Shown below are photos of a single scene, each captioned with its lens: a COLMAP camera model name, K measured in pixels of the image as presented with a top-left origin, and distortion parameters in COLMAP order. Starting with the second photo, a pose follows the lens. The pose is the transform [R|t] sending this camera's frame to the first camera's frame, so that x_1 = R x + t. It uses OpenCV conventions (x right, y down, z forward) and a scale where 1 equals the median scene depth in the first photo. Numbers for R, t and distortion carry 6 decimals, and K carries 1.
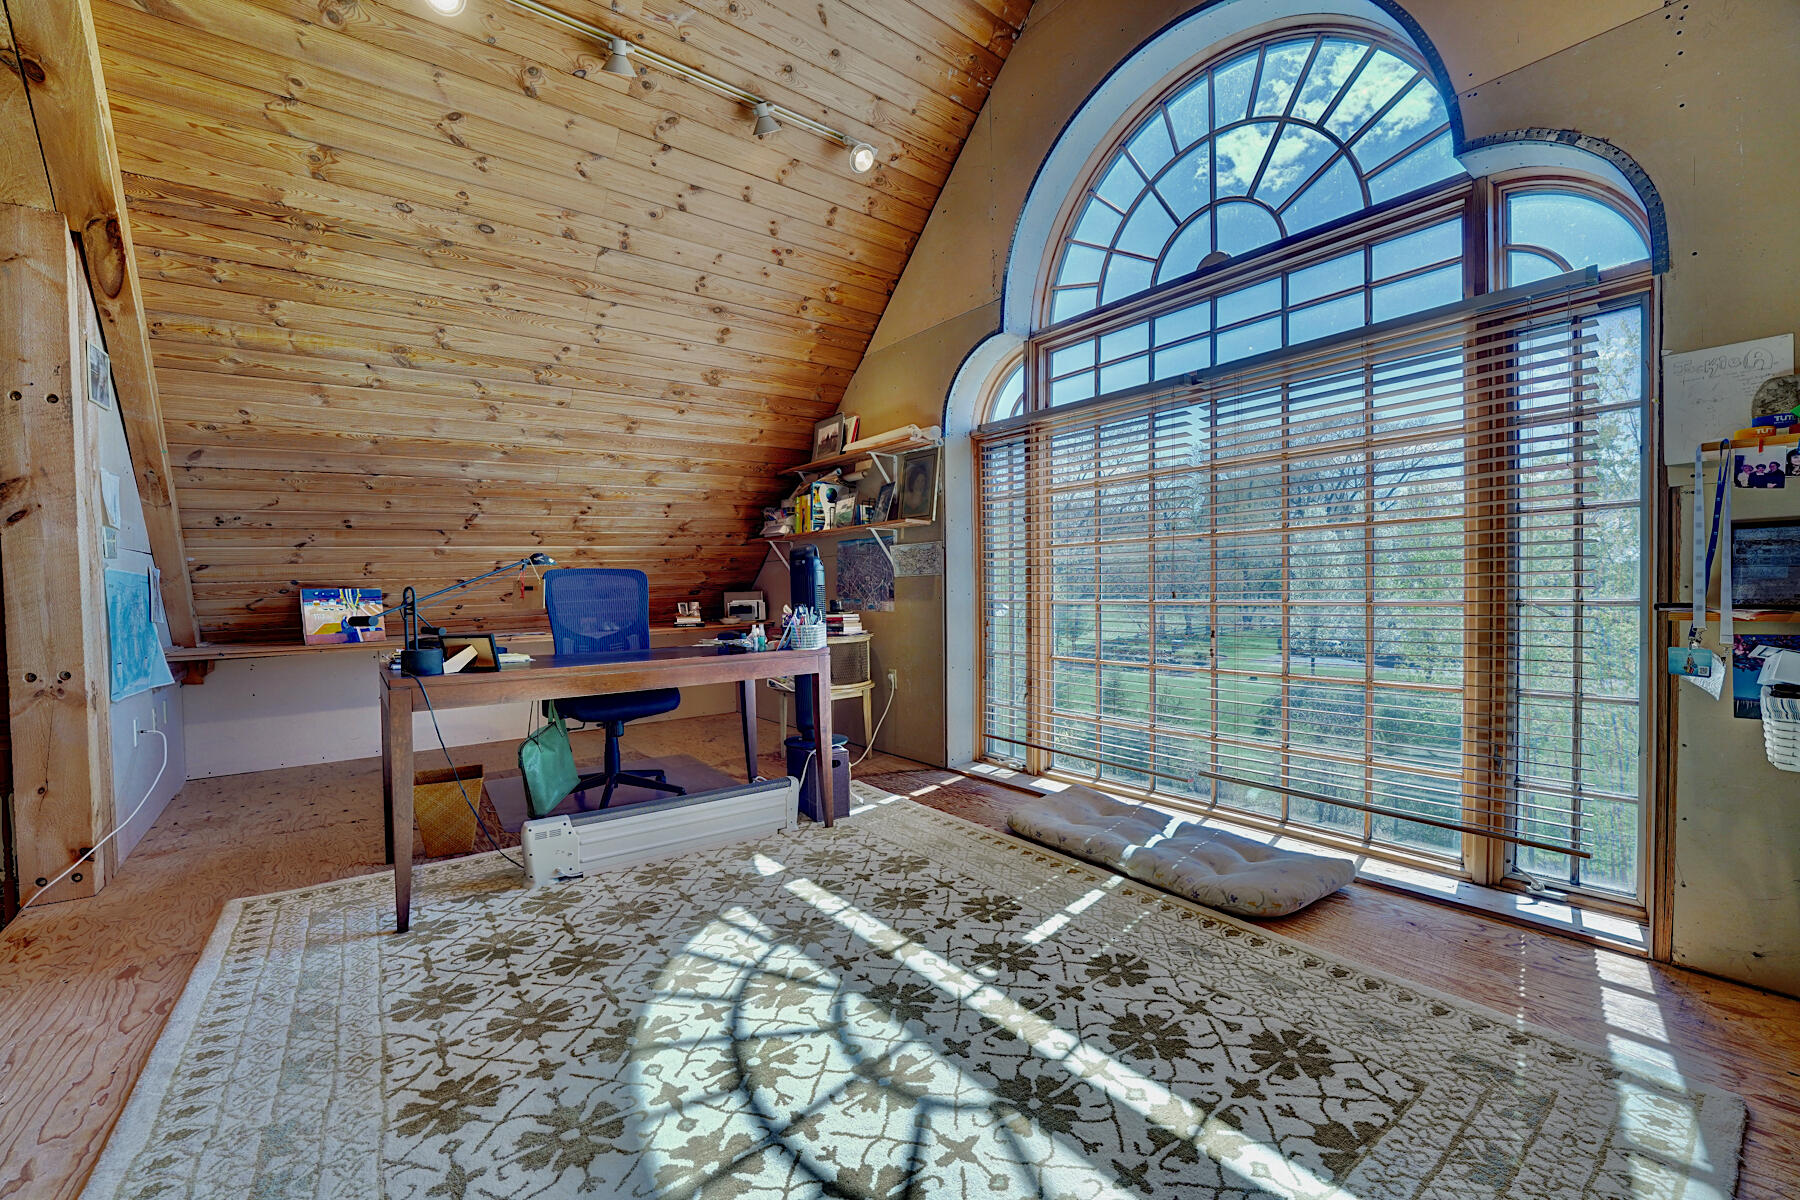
lens RADIAL K [[745.3, 0, 900.0], [0, 745.3, 600.0], [0, 0, 1]] dist [-0.020624, 0.000412]
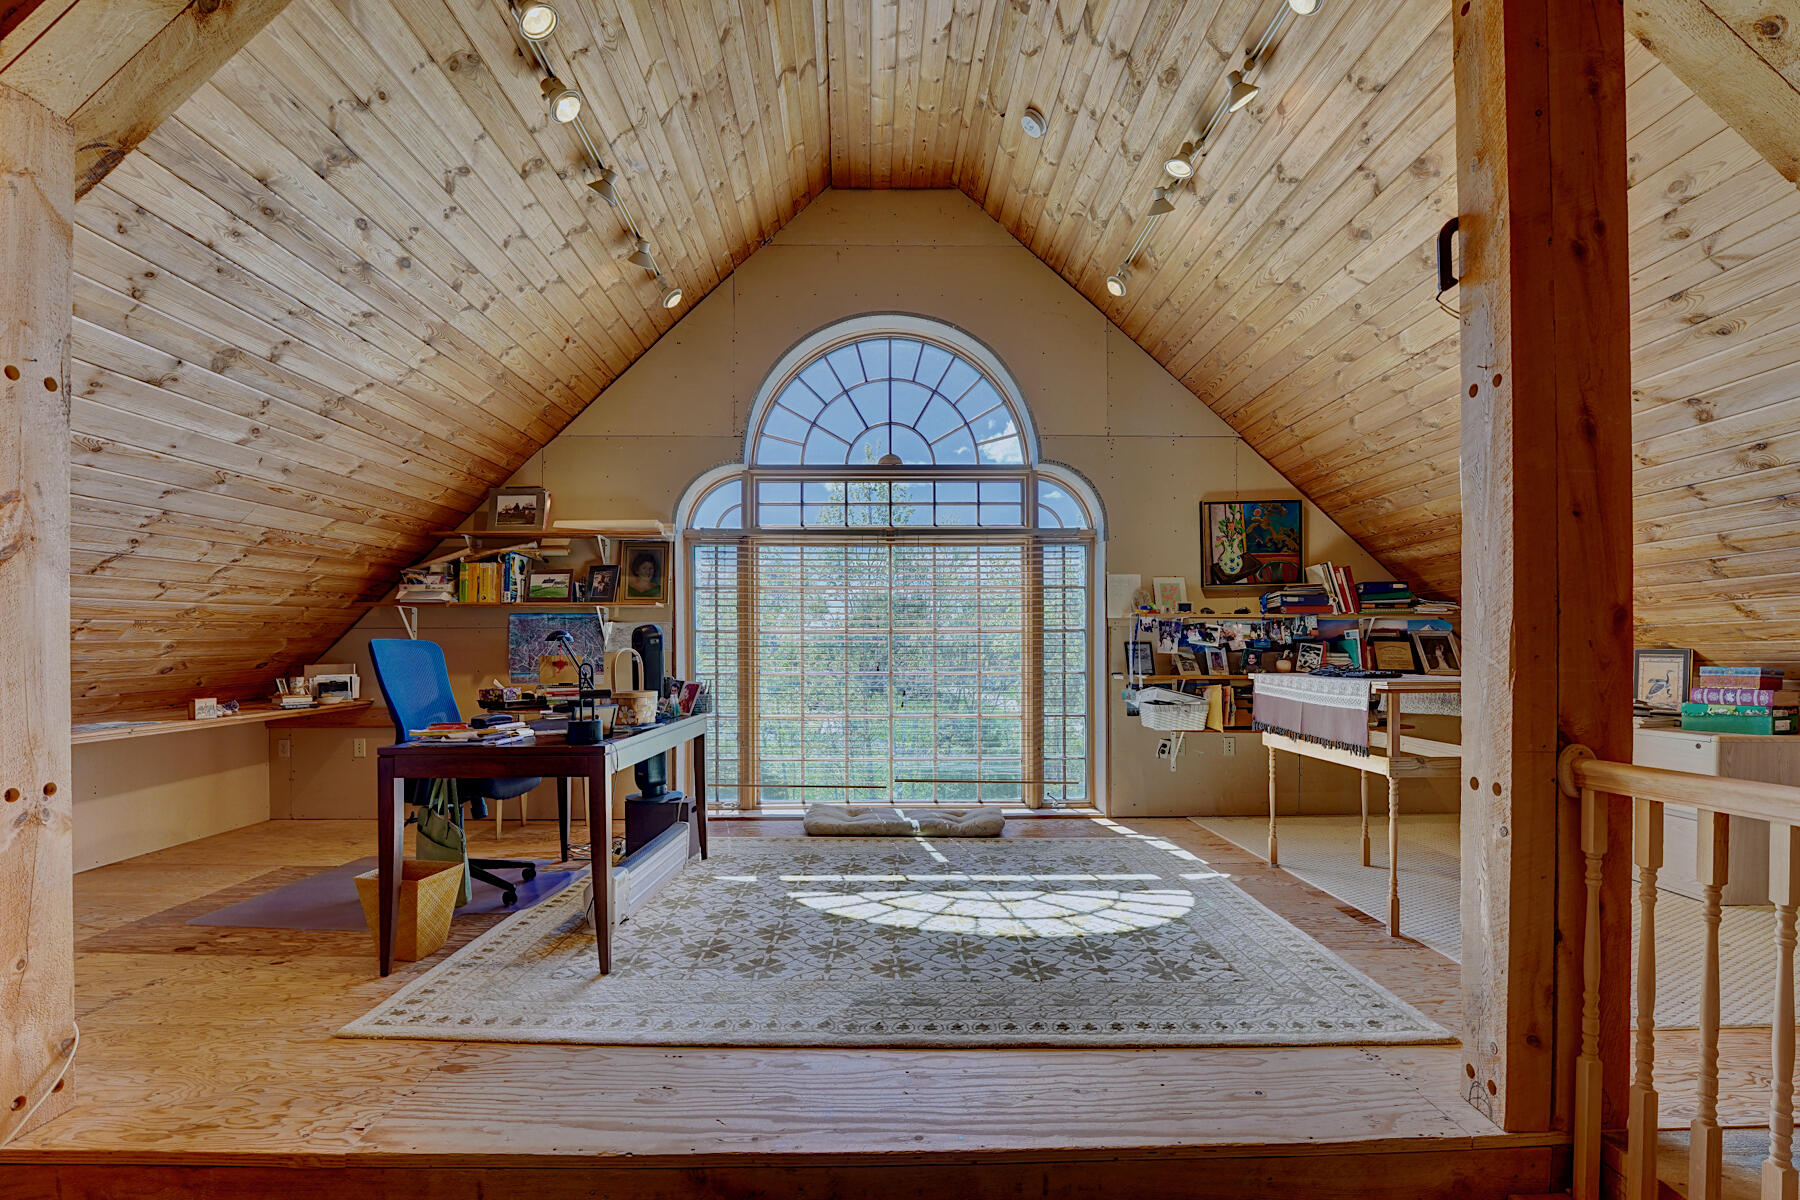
lens RADIAL K [[836.1, 0, 898.9], [0, 836.1, 654.0], [0, 0, 1]] dist [-0.001110, 0.000031]
pose [[0.597845, 0.013856, 0.801492, -1.289995], [0.003683, 0.999793, -0.020032, -0.003930], [-0.801603, 0.014927, 0.597670, -0.110247]]
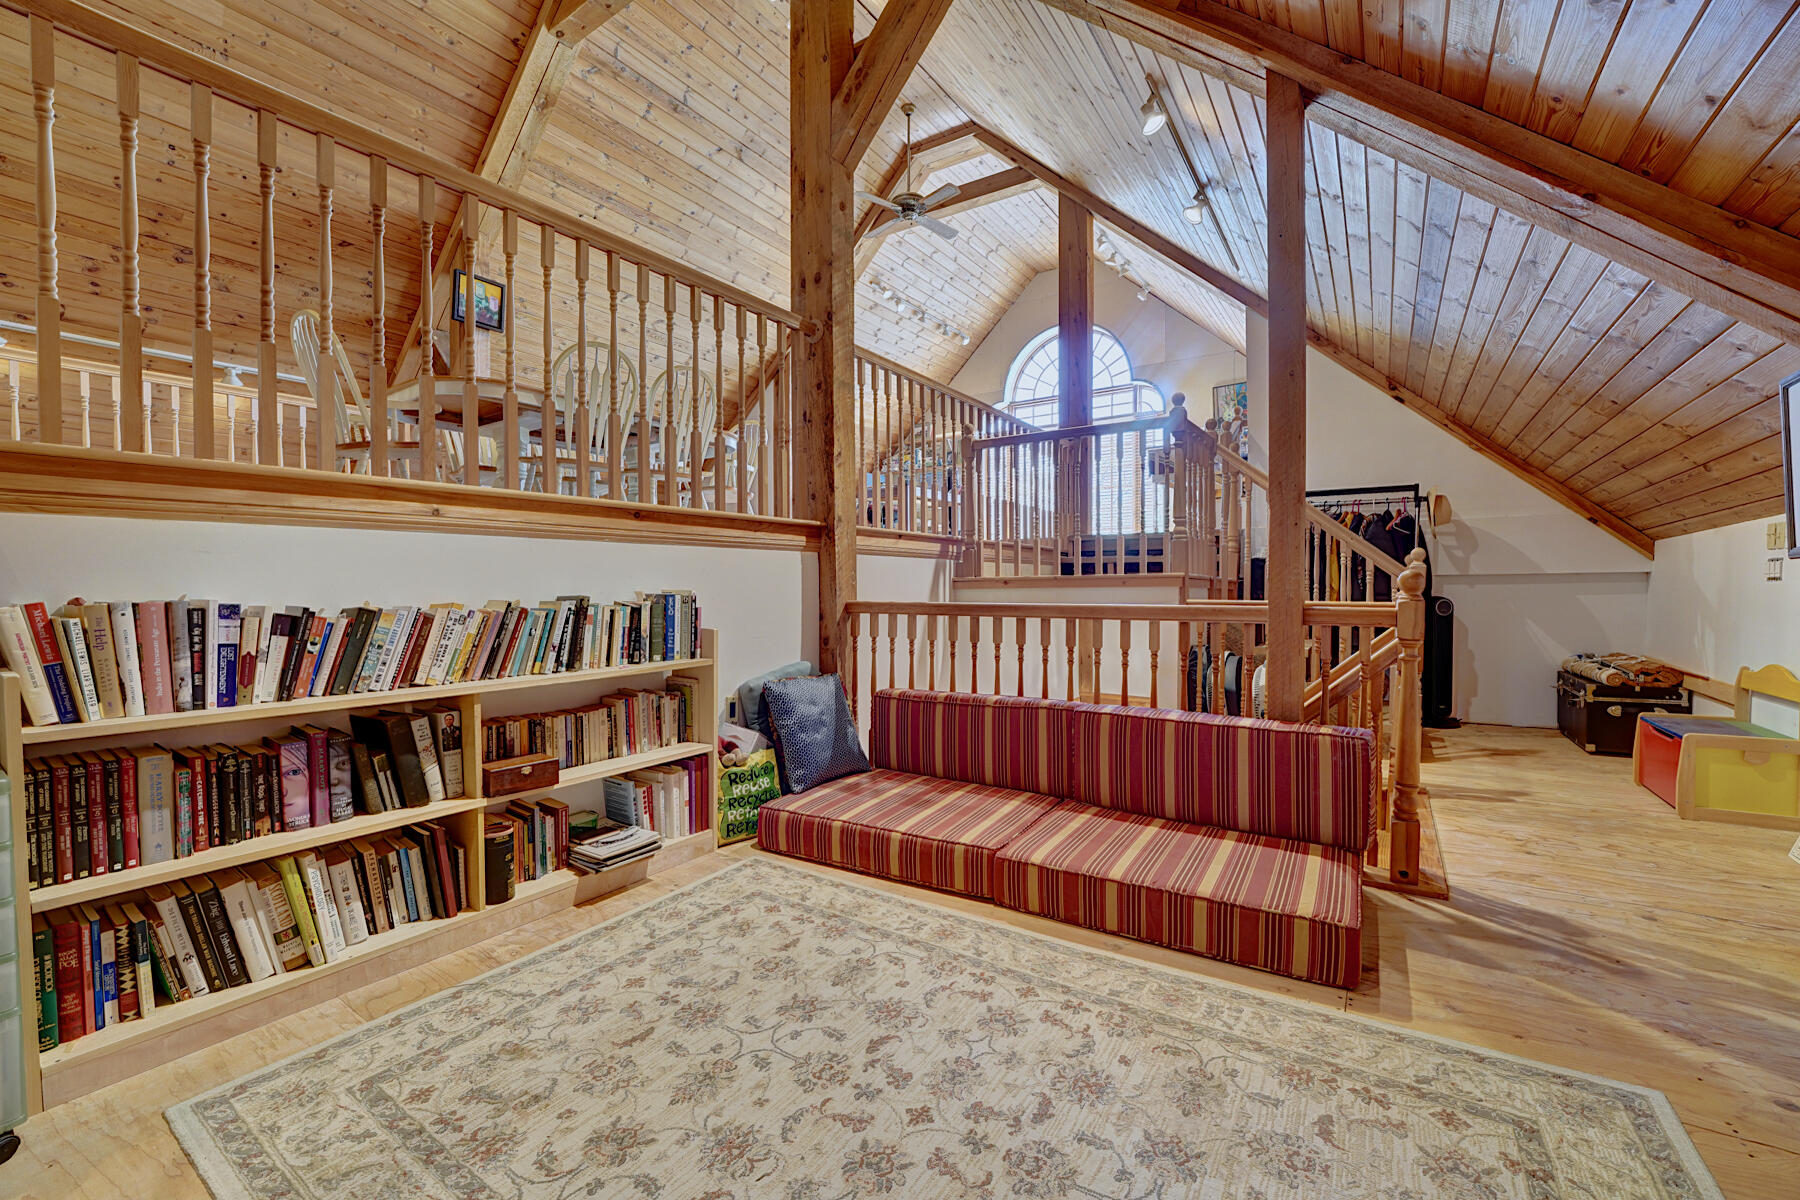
lens RADIAL K [[745.3, 0, 900.0], [0, 745.3, 600.0], [0, 0, 1]] dist [-0.020624, 0.000412]
pose [[0.945897, 0.002381, 0.324459, -1.846732], [-0.001703, 0.999996, -0.002374, 0.669518], [-0.324463, 0.001693, 0.945897, -2.548711]]
